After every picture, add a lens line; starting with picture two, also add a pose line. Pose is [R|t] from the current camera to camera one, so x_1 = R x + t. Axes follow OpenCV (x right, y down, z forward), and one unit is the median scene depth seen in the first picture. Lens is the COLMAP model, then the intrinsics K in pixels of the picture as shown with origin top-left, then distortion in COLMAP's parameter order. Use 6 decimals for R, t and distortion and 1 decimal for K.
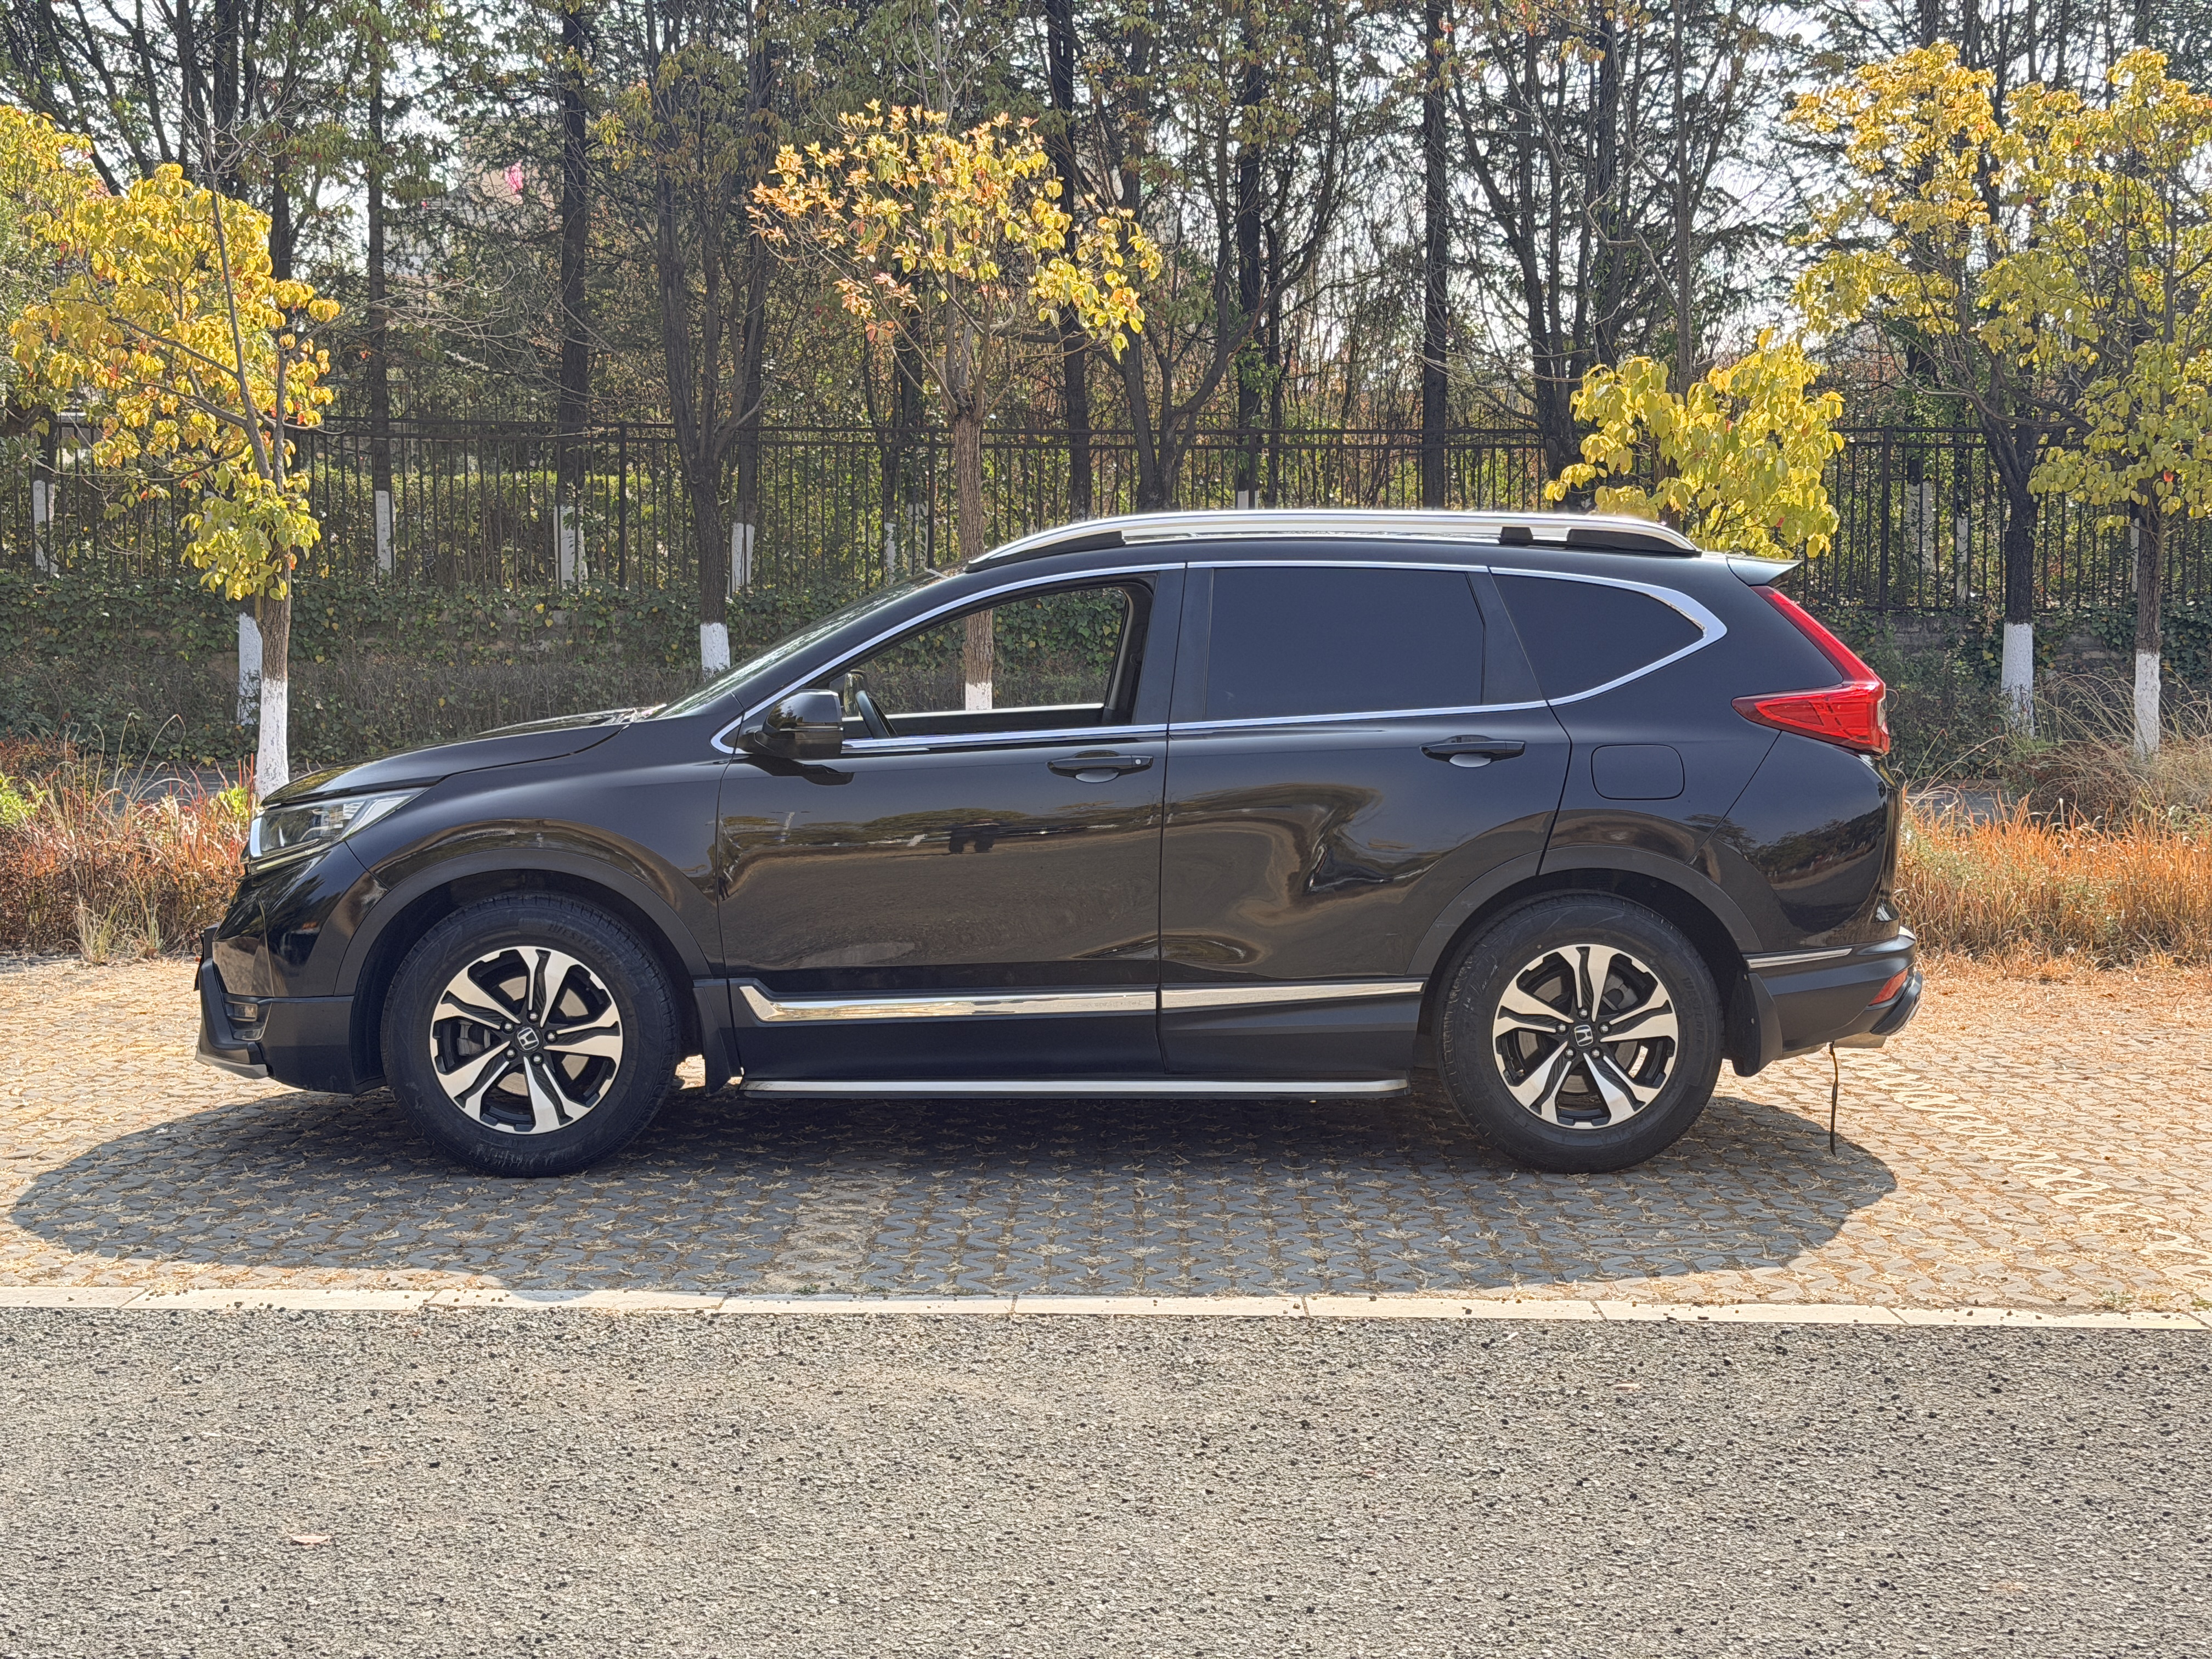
lens RADIAL K [[3094.6, 0, 1106.0], [0, 3094.6, 829.5], [0, 0, 1]] dist [0.139310, -0.034331]
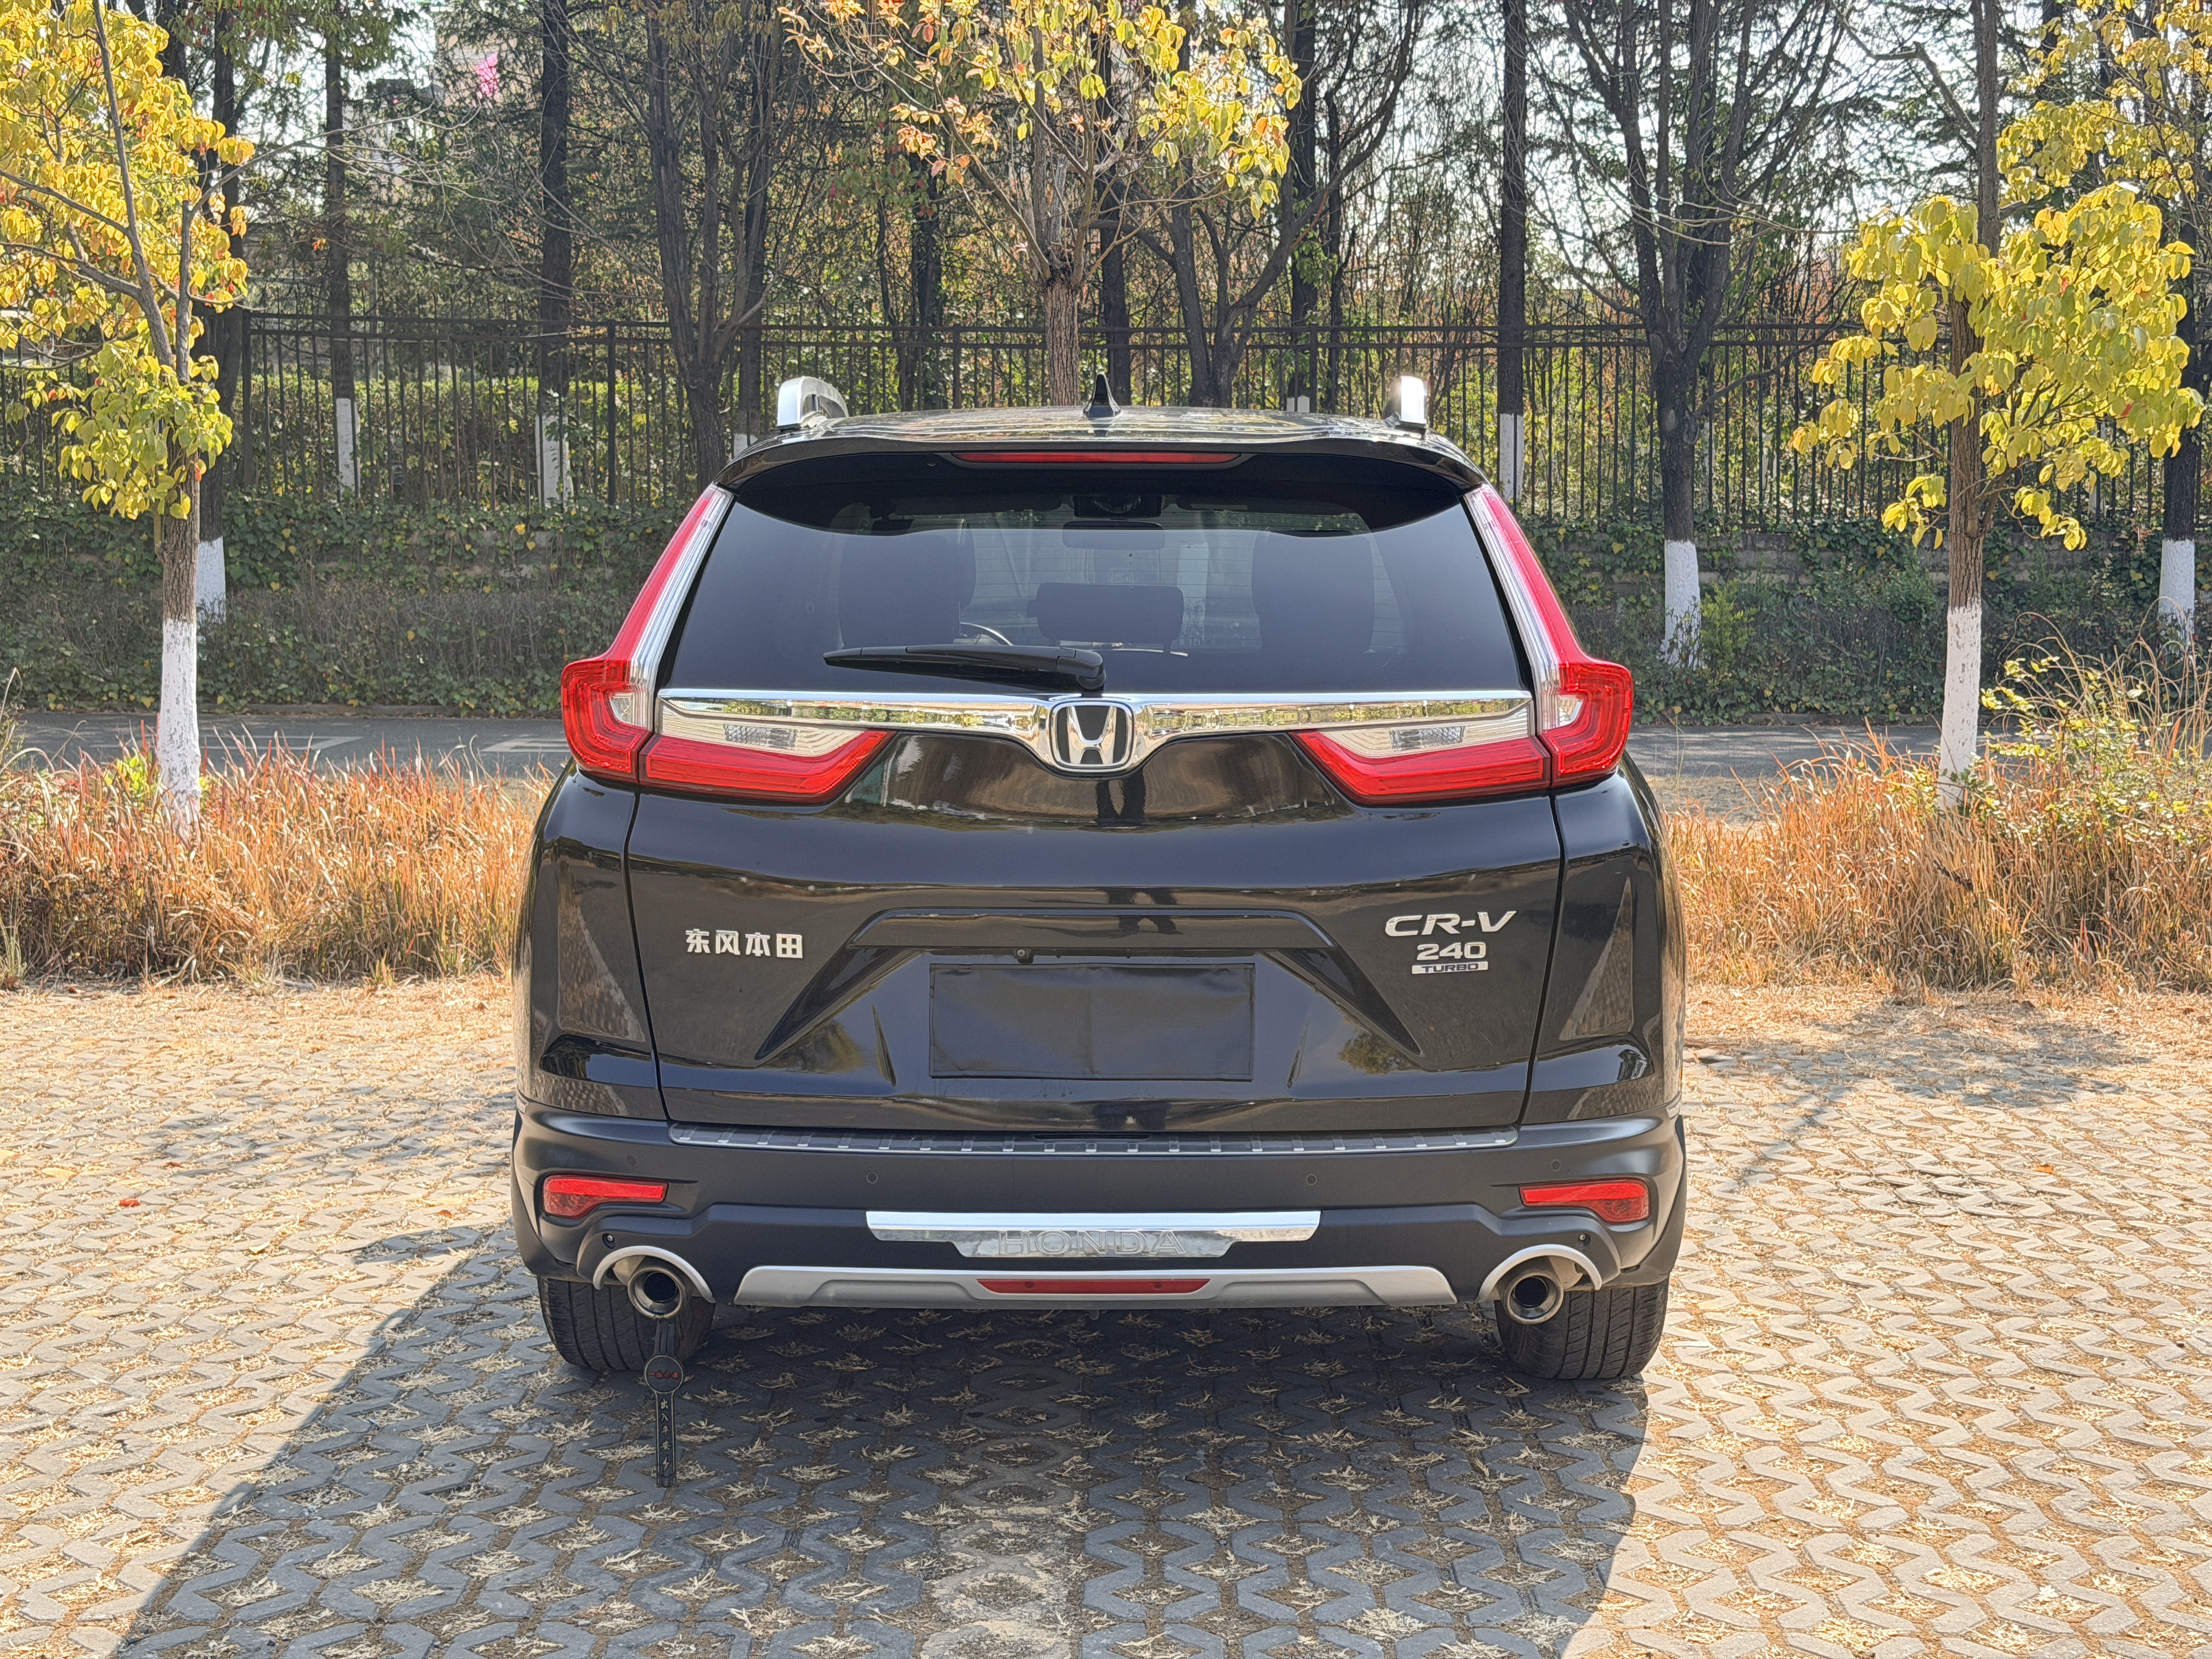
lens RADIAL K [[3073.4, 0, 1113.8], [0, 3073.4, 831.6], [0, 0, 1]] dist [0.149151, -0.191691]
pose [[0.999962, -0.003510, 0.007926, -0.018222], [0.003294, 0.999628, 0.027063, -0.007474], [-0.008018, -0.027036, 0.999602, 0.104108]]
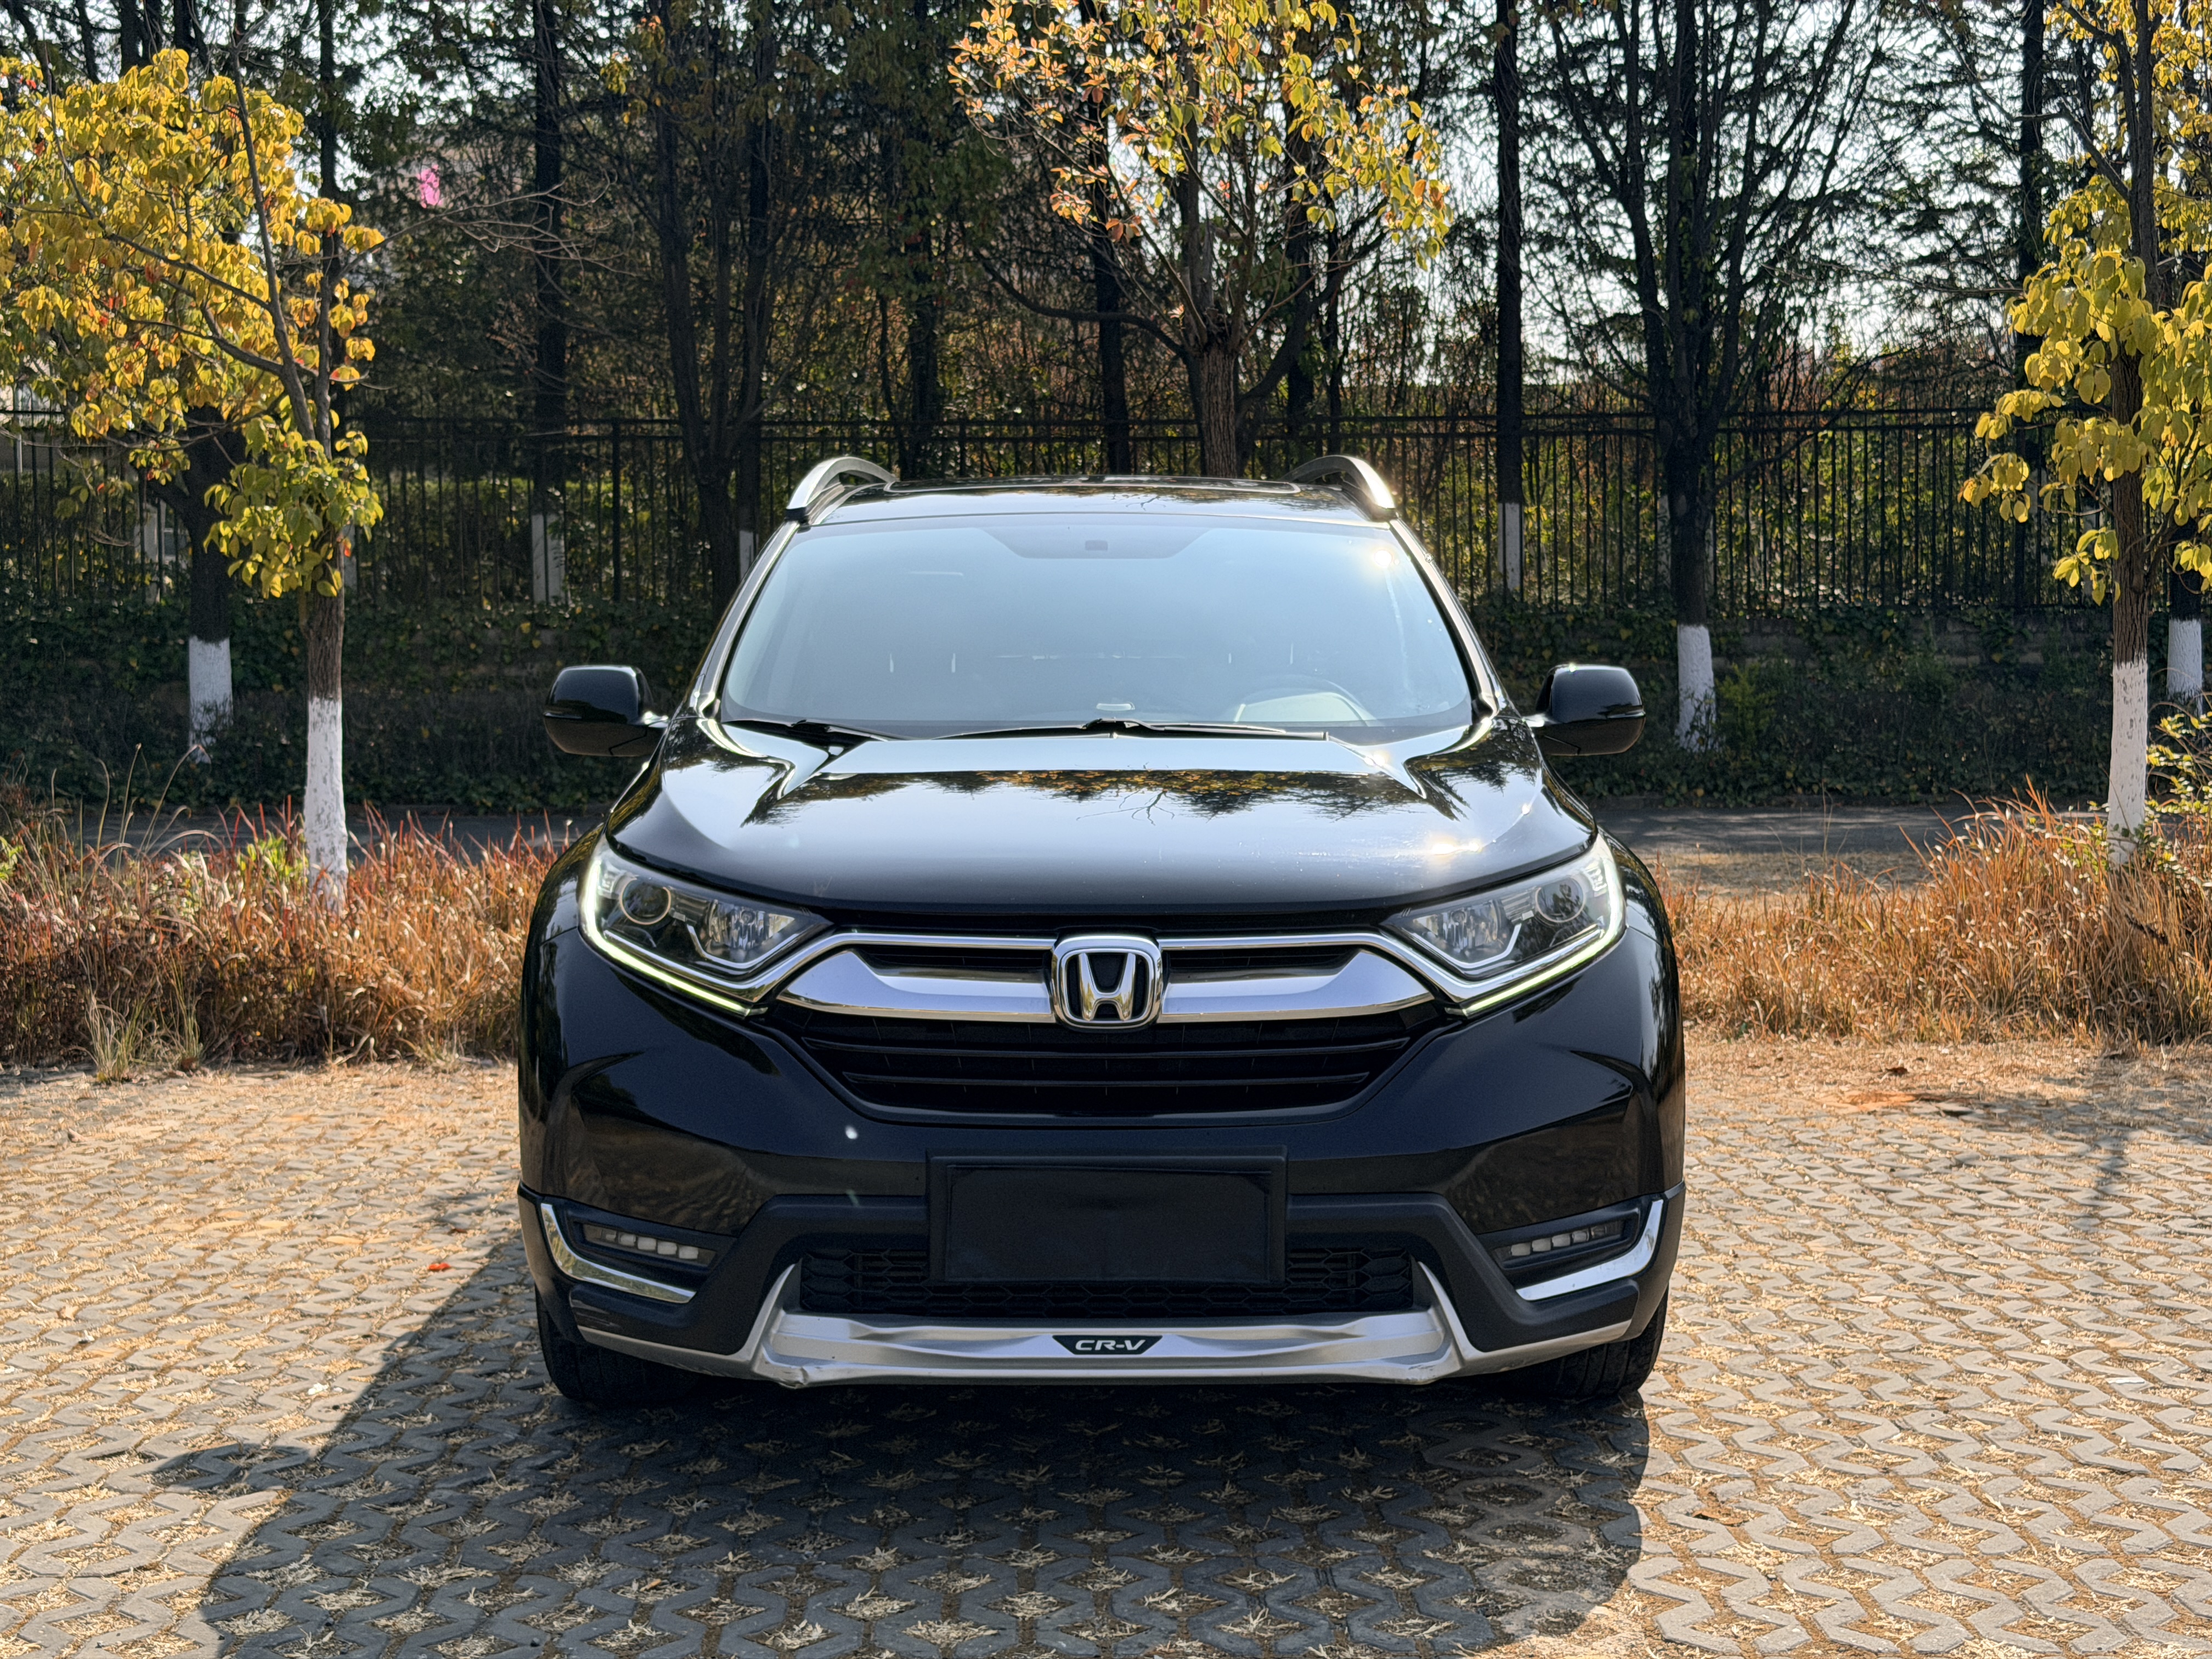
lens RADIAL K [[3078.8, 0, 1106.0], [0, 3078.8, 829.5], [0, 0, 1]] dist [0.143552, -0.175336]
pose [[0.999225, -0.016112, 0.035923, -0.048911], [0.016435, 0.999827, -0.008718, -0.002779], [-0.035777, 0.009302, 0.999317, 0.109007]]
